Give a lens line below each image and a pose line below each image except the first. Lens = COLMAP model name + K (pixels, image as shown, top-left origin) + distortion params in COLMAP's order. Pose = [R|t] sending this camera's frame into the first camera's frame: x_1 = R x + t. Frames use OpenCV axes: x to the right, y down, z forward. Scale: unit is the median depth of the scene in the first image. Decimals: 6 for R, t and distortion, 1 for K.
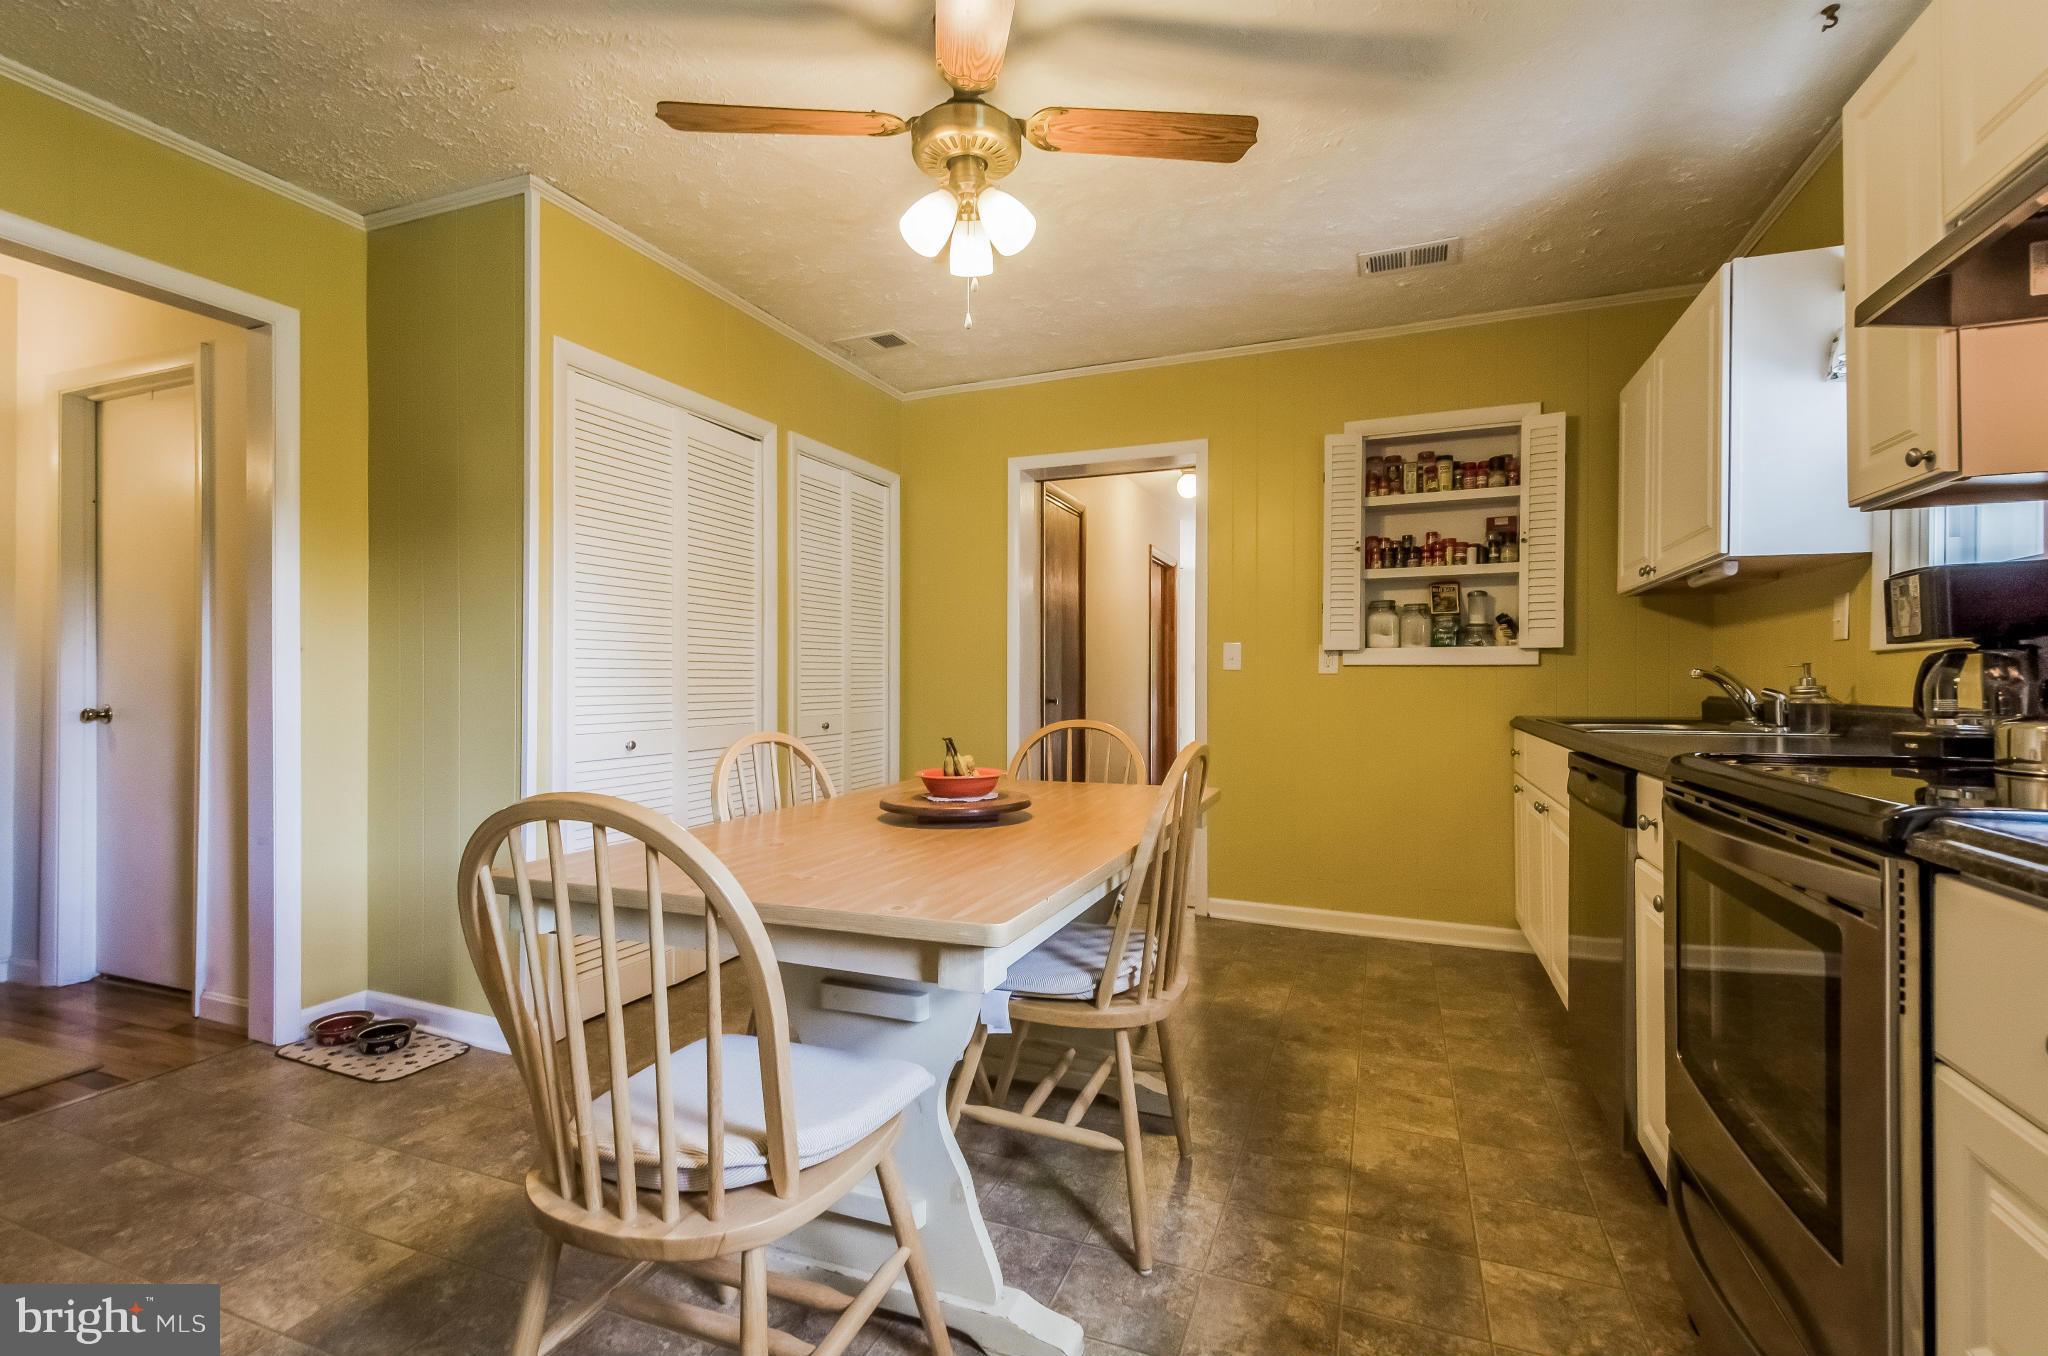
lens RADIAL K [[894.4, 0, 1031.0], [0, 894.4, 686.4], [0, 0, 1]] dist [0.016823, -0.000438]
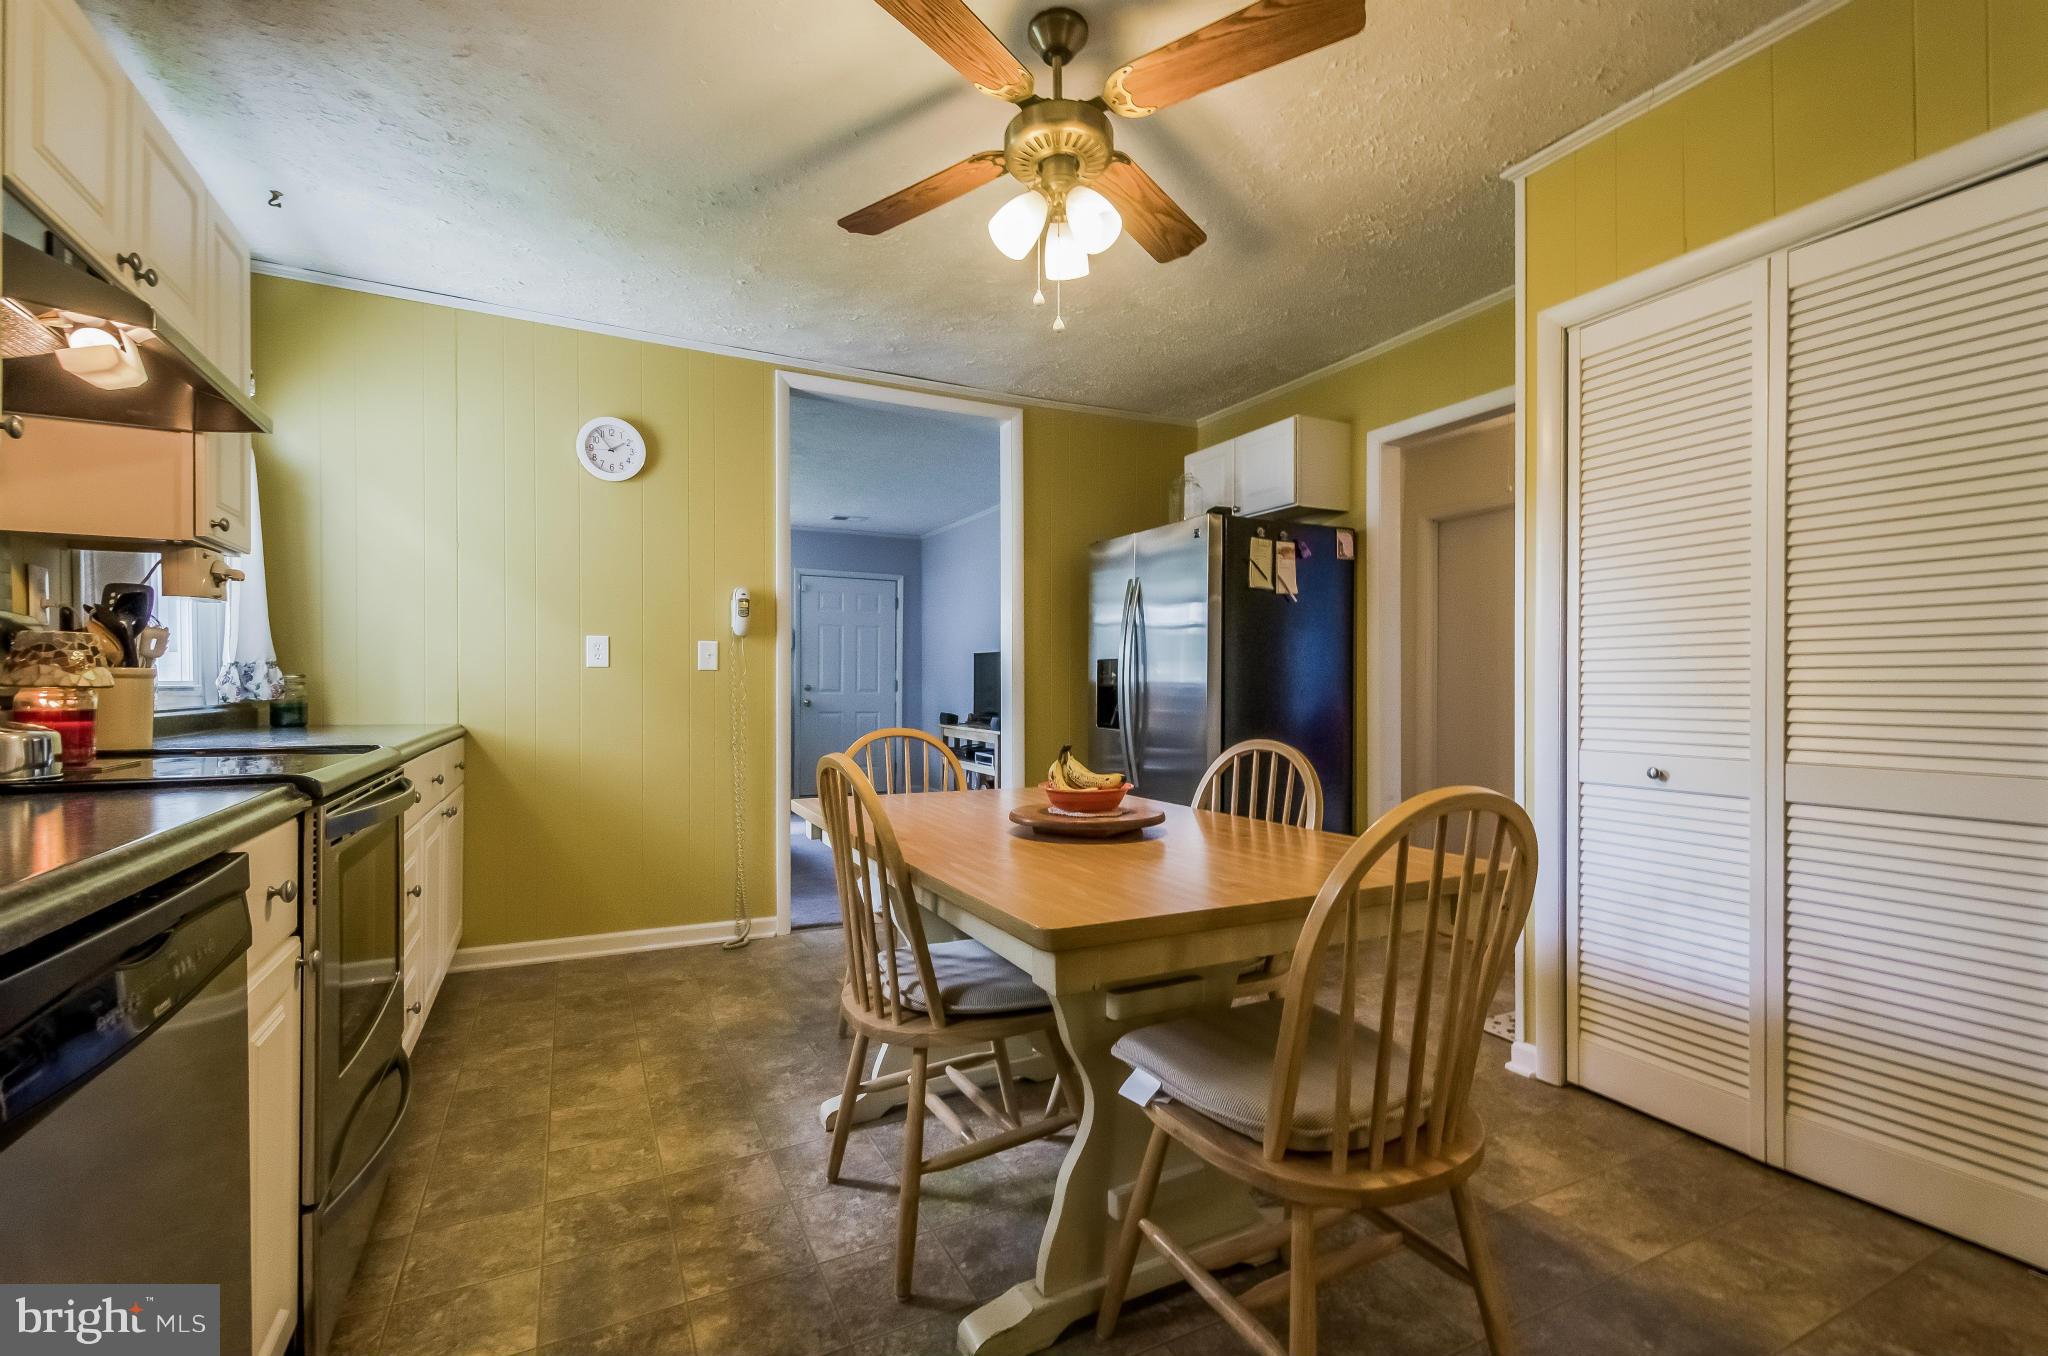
lens RADIAL K [[894.4, 0, 1031.0], [0, 894.4, 686.4], [0, 0, 1]] dist [0.016823, -0.000438]
pose [[-0.658360, 0.002956, -0.752698, 0.392694], [-0.001946, 0.999982, 0.005630, -0.009491], [0.752701, 0.005171, -0.658342, 0.908623]]
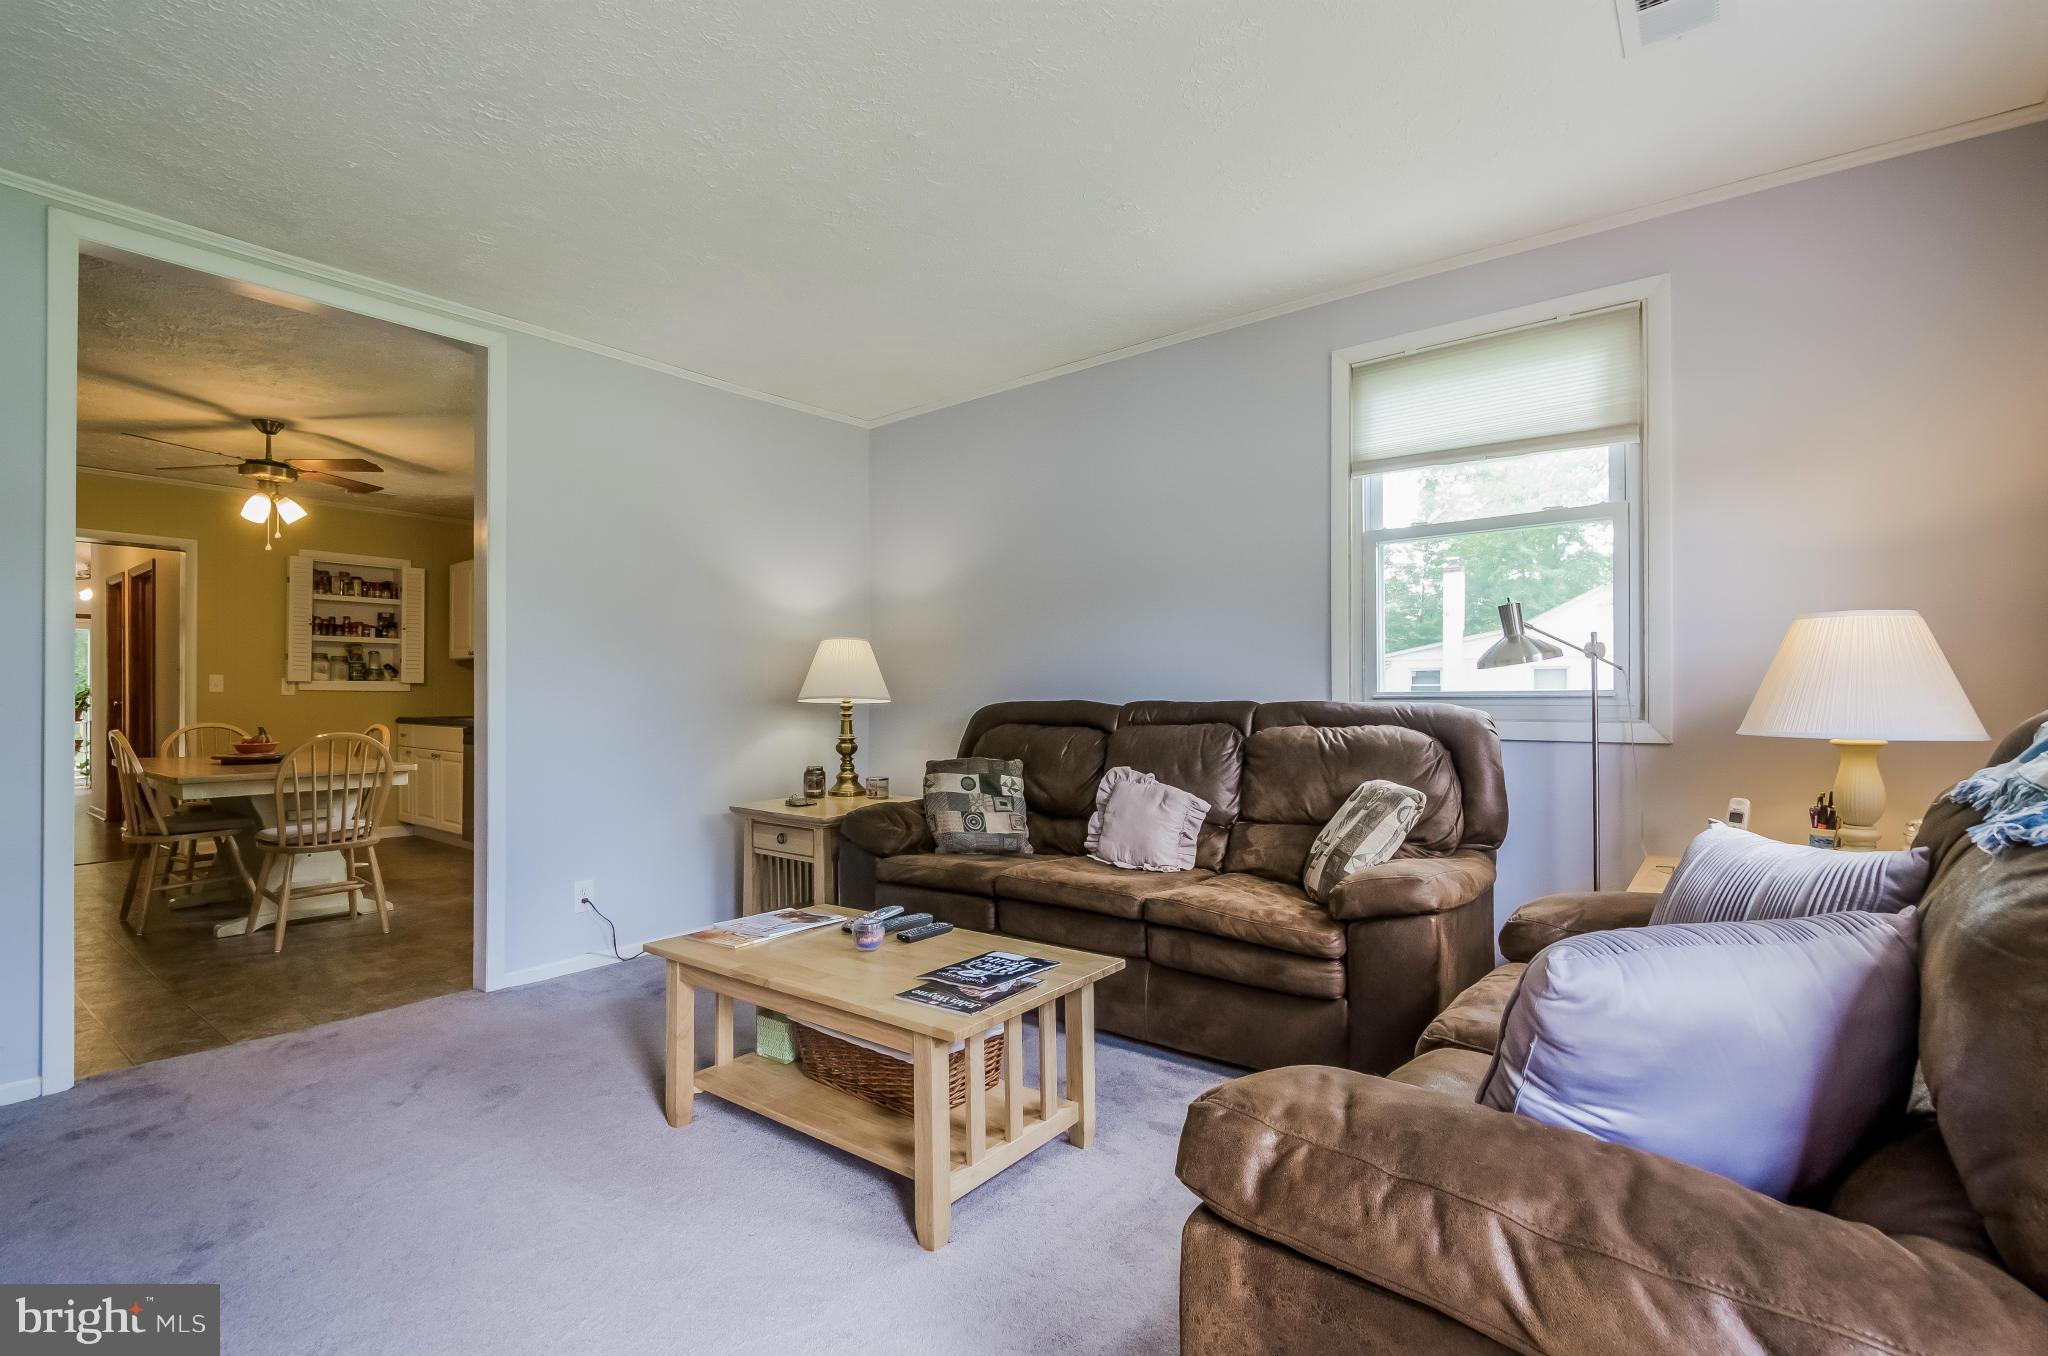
lens RADIAL K [[956.1, 0, 1030.3], [0, 956.1, 697.9], [0, 0, 1]] dist [0.016821, -0.018103]
pose [[0.288612, 0.001107, 0.957446, -1.058116], [-0.000417, 0.999999, -0.001030, -0.007758], [-0.957446, -0.000102, 0.288612, -0.916737]]
